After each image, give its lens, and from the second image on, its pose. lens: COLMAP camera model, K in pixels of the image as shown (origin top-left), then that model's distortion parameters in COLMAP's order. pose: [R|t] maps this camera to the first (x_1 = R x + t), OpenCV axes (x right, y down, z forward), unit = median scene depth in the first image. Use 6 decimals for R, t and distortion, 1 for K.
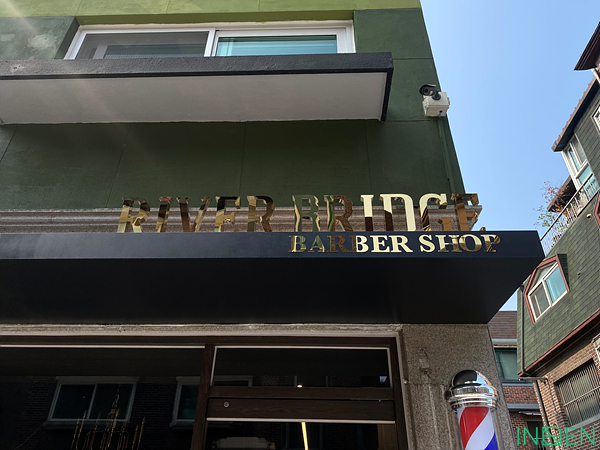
lens RADIAL K [[451.5, 0, 284.7], [0, 451.5, 239.1], [0, 0, 1]] dist [0.042089, -0.020038]
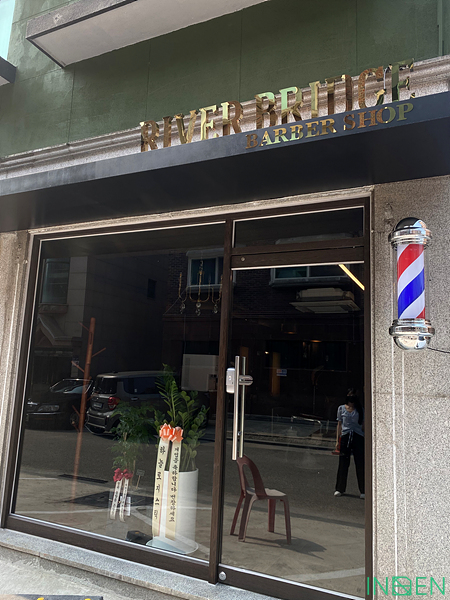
lens RADIAL K [[451.5, 0, 227.2], [0, 451.5, 299.1], [0, 0, 1]] dist [0.042089, -0.020038]
pose [[0.925968, -0.043391, -0.375100, 0.337249], [0.190745, 0.911066, 0.365481, -0.050647], [0.325882, -0.409972, 0.851895, -0.273071]]
